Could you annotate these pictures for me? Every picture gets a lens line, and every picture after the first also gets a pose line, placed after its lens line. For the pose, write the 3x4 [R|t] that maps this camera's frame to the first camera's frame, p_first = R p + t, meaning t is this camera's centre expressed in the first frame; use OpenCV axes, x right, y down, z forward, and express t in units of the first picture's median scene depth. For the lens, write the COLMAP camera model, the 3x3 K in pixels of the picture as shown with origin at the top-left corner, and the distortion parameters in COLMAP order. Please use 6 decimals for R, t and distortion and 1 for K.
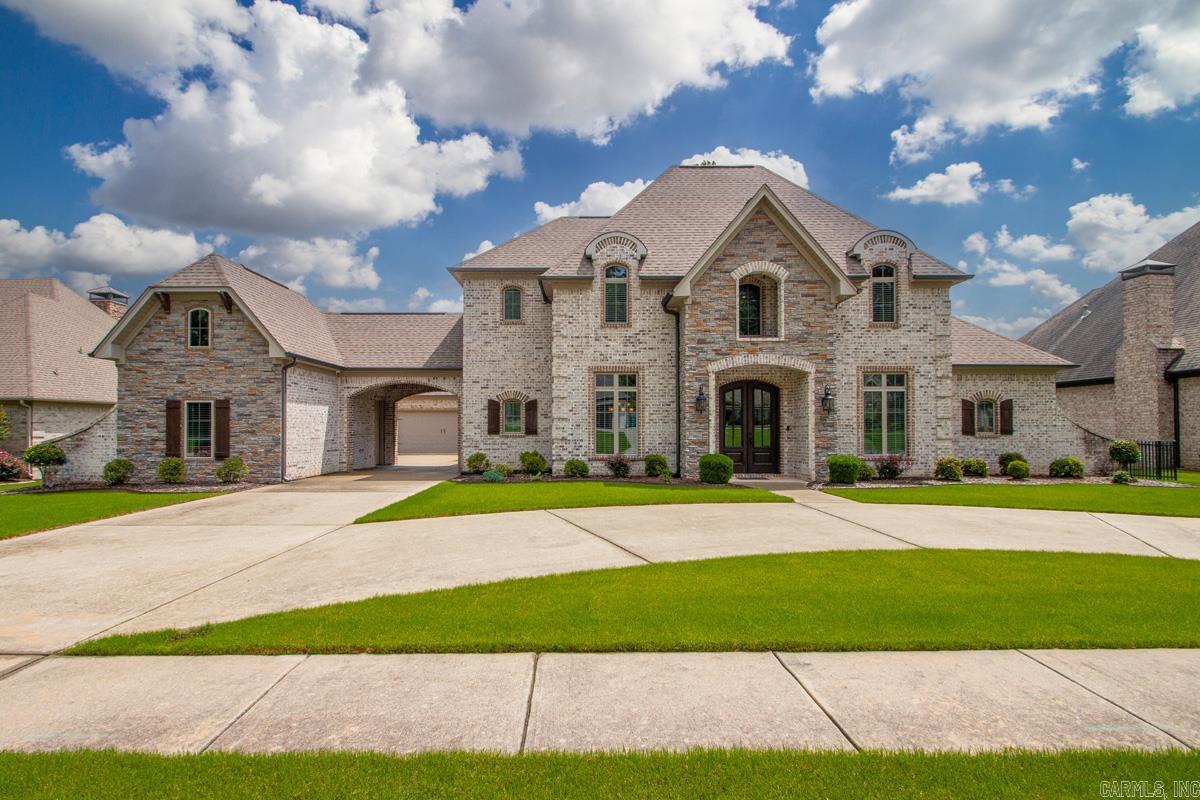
lens RADIAL K [[576.2, 0, 591.5], [0, 576.2, 415.0], [0, 0, 1]] dist [0.018342, -0.020949]
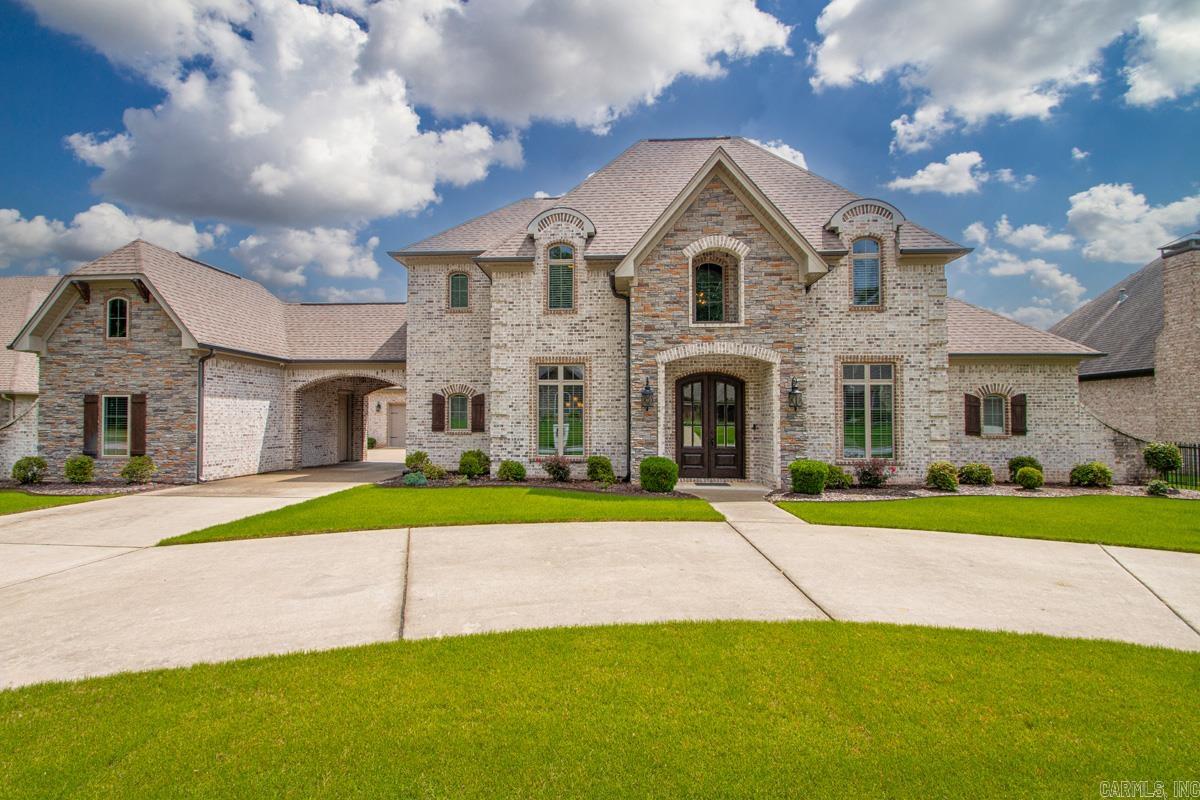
lens RADIAL K [[558.6, 0, 586.9], [0, 558.6, 401.2], [0, 0, 1]] dist [0.015072, -0.017598]
pose [[0.997691, 0.001528, -0.067897, 0.145251], [-0.002295, 0.999934, -0.011215, -0.006056], [0.067875, 0.011345, 0.997629, 0.136593]]
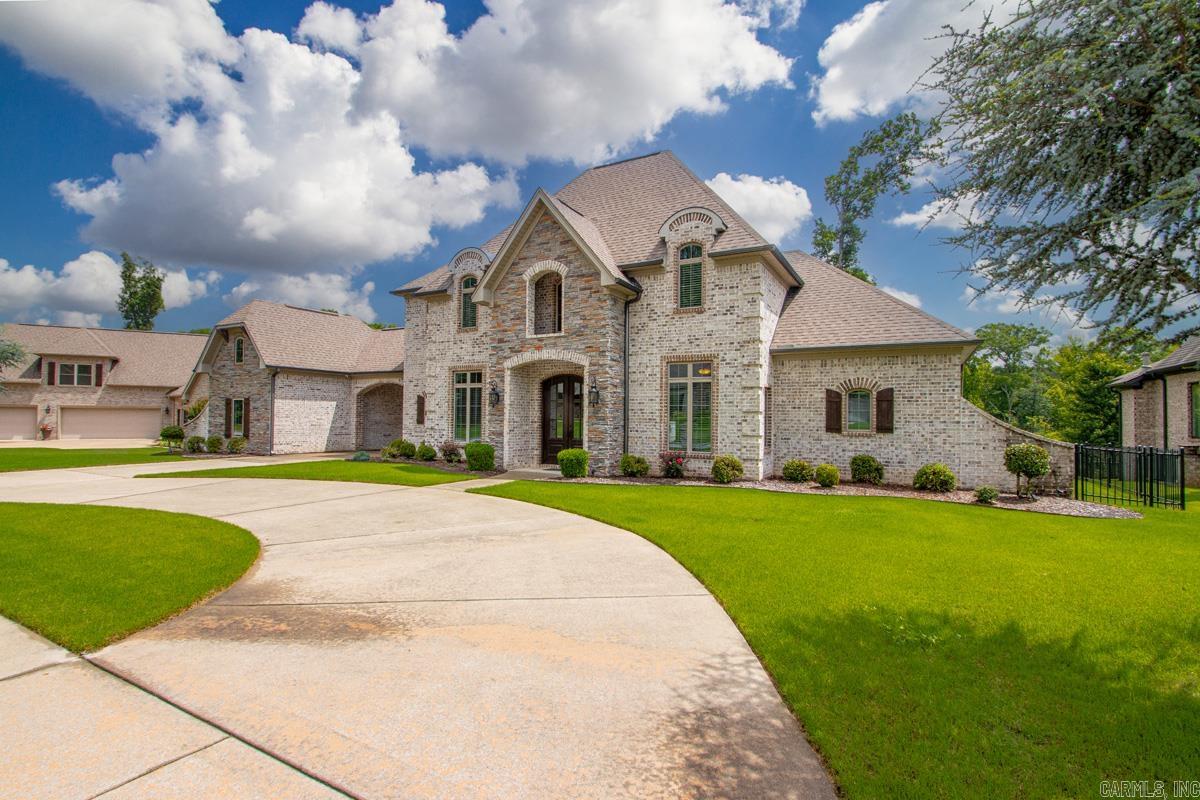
lens RADIAL K [[558.6, 0, 586.9], [0, 558.6, 401.2], [0, 0, 1]] dist [0.015072, -0.017598]
pose [[0.880415, -0.006071, -0.474165, 0.786291], [0.001154, 0.999943, -0.010661, -0.001740], [0.474202, 0.008839, 0.880371, 0.140873]]
